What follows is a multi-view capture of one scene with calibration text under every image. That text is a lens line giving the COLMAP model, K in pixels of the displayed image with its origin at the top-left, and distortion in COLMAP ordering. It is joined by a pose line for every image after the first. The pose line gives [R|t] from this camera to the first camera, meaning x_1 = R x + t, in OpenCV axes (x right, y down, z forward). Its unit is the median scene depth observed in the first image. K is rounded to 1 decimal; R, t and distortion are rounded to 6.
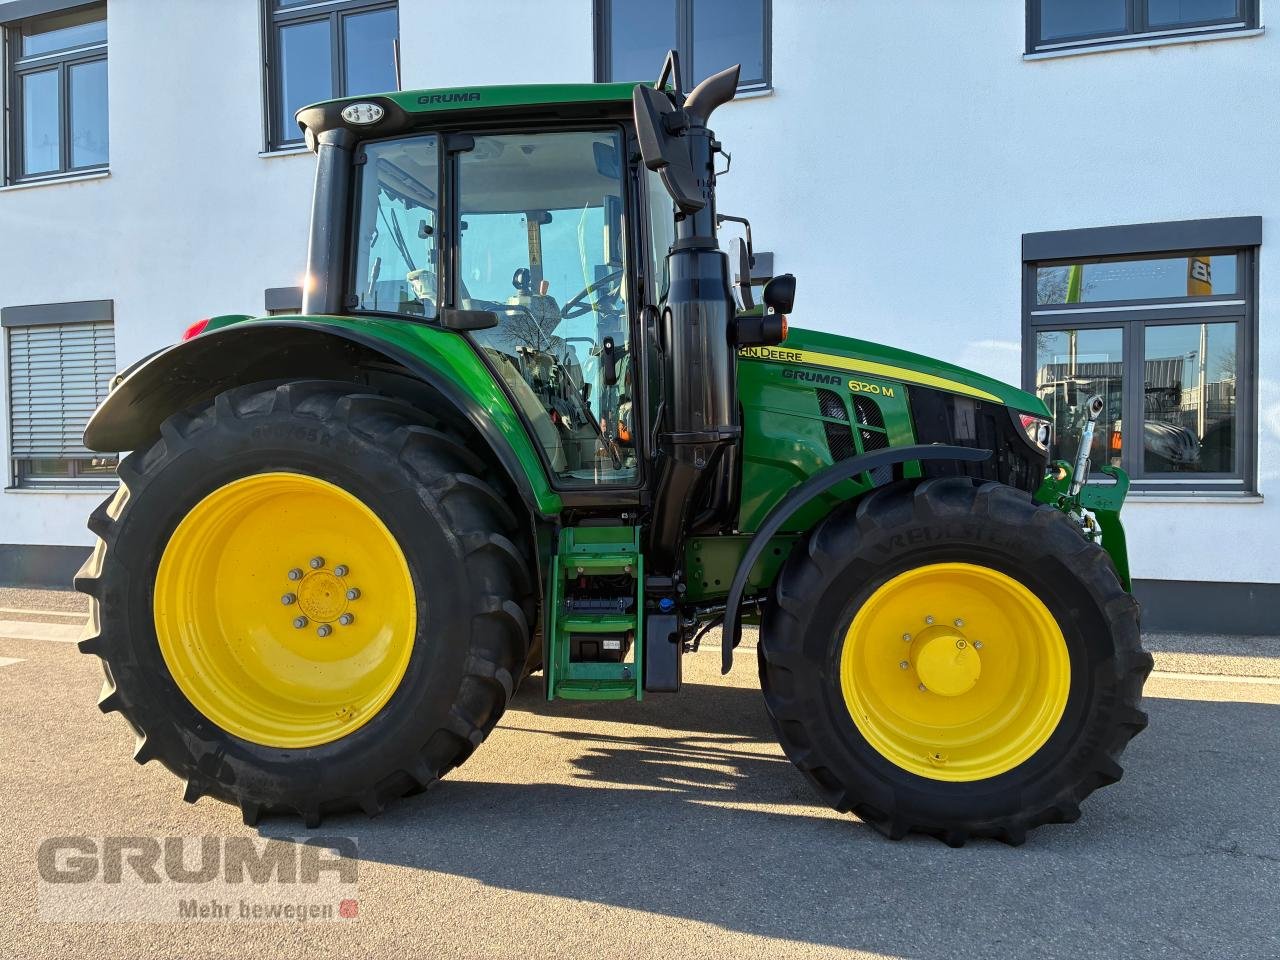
lens RADIAL K [[969.7, 0, 635.3], [0, 969.7, 475.1], [0, 0, 1]] dist [0.055629, -0.075229]
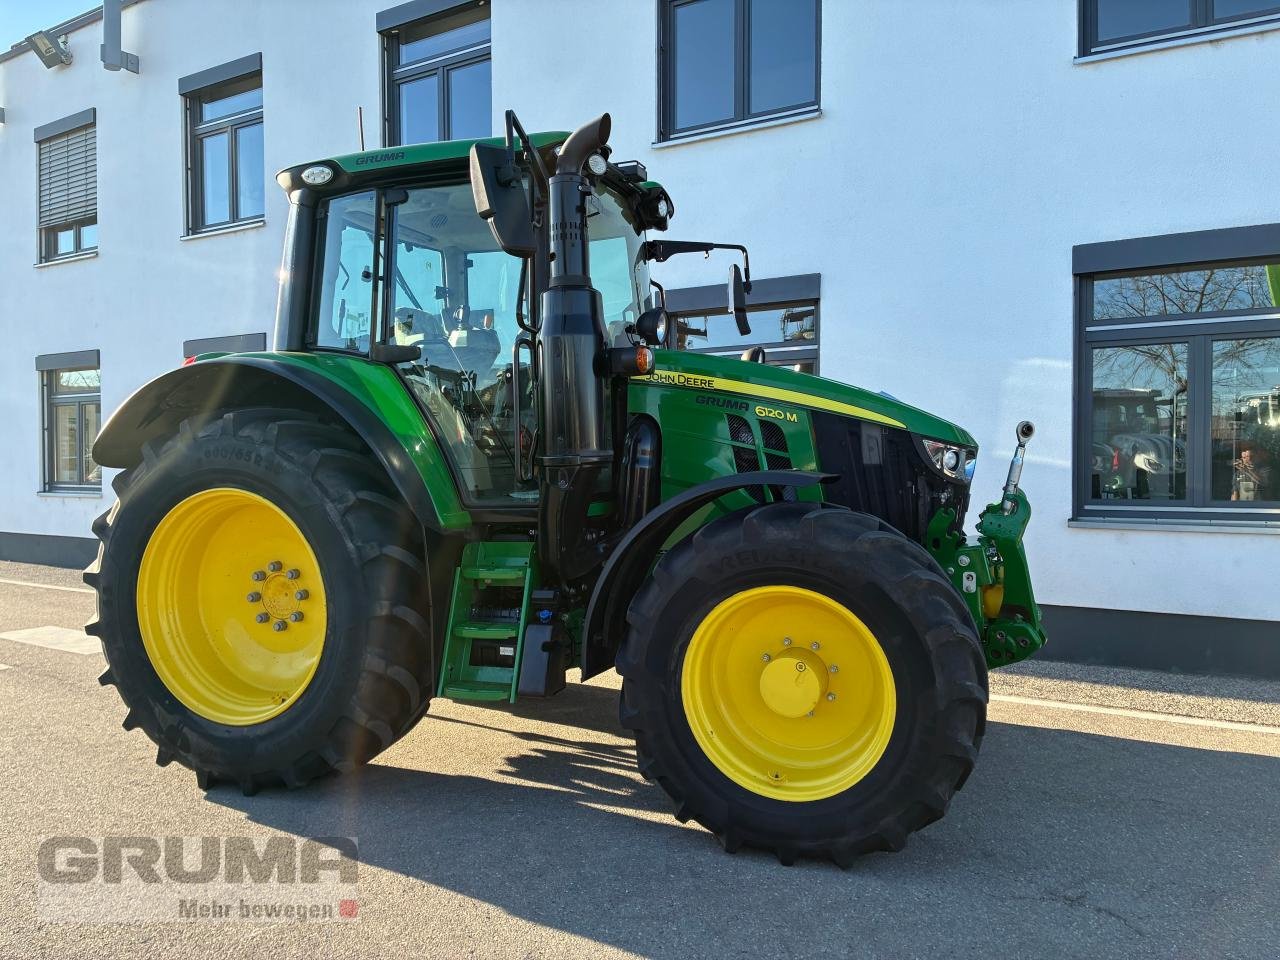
lens RADIAL K [[969.3, 0, 632.5], [0, 969.3, 479.1], [0, 0, 1]] dist [0.059143, -0.083255]
pose [[0.974704, 0.012784, -0.223133, 0.358796], [-0.015446, 0.999829, -0.010190, -0.008491], [0.222965, 0.013378, 0.974735, -0.029975]]
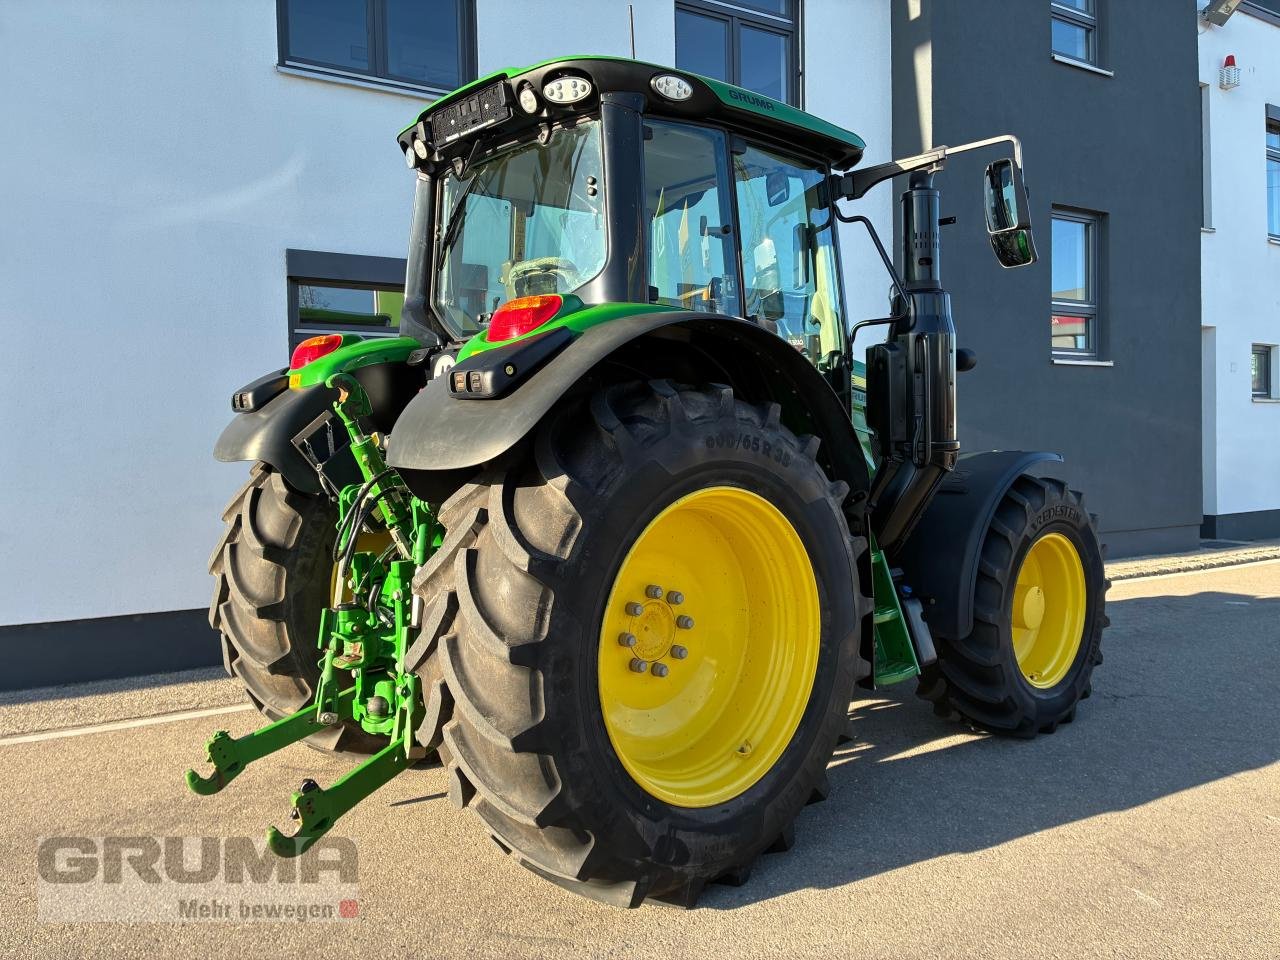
lens RADIAL K [[969.7, 0, 635.3], [0, 969.7, 475.1], [0, 0, 1]] dist [0.055629, -0.075229]
pose [[0.653021, -0.022792, 0.756997, -1.041123], [0.035976, 0.999352, -0.000945, -0.014631], [-0.756485, 0.027851, 0.653418, 0.472446]]
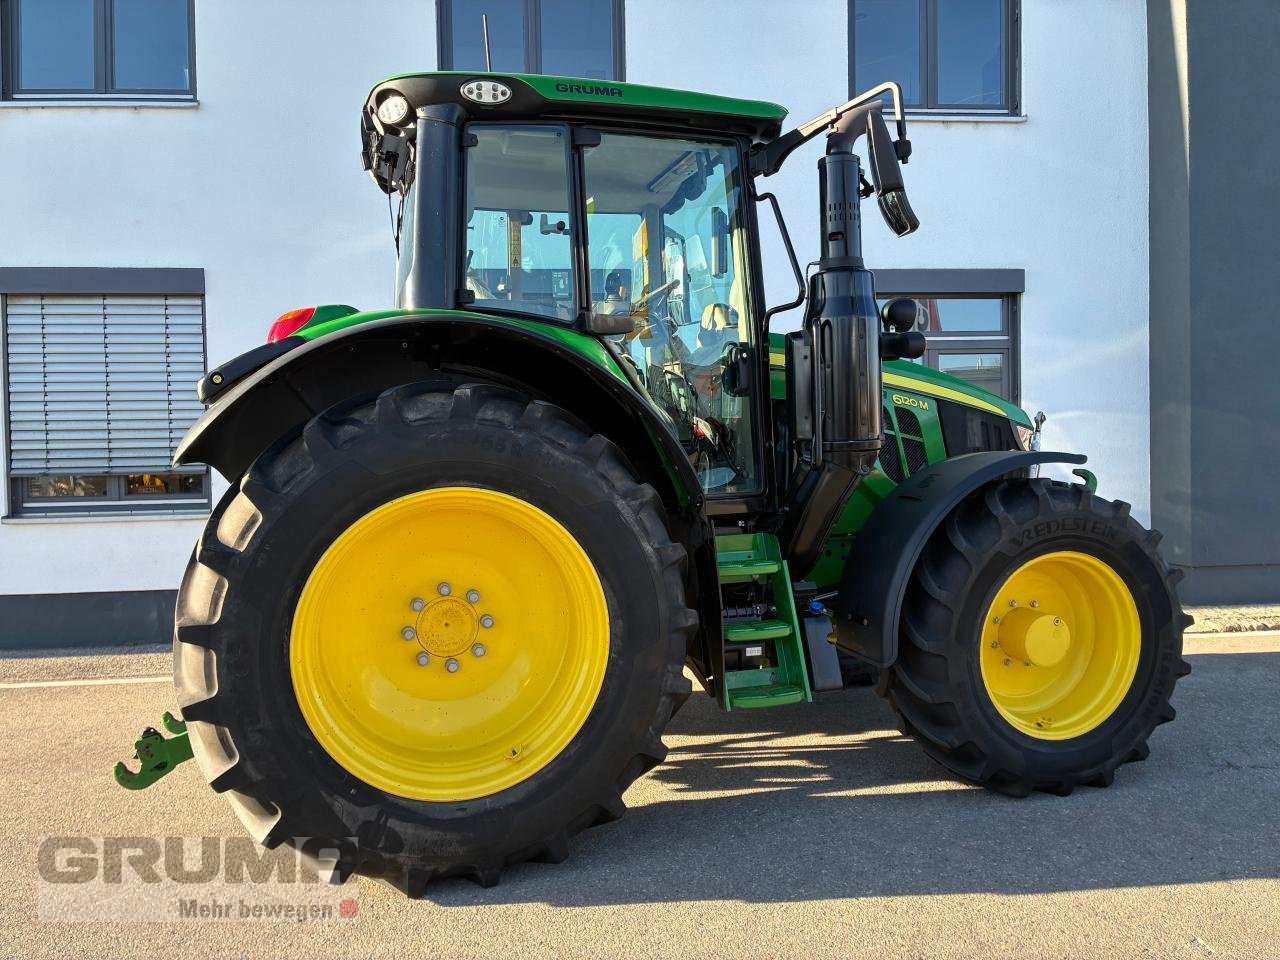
lens RADIAL K [[969.7, 0, 635.3], [0, 969.7, 475.1], [0, 0, 1]] dist [0.055629, -0.075229]
pose [[0.912035, -0.016188, 0.409793, -0.558173], [0.022312, 0.999699, -0.010167, -0.001012], [-0.409505, 0.018416, 0.912122, 0.126665]]
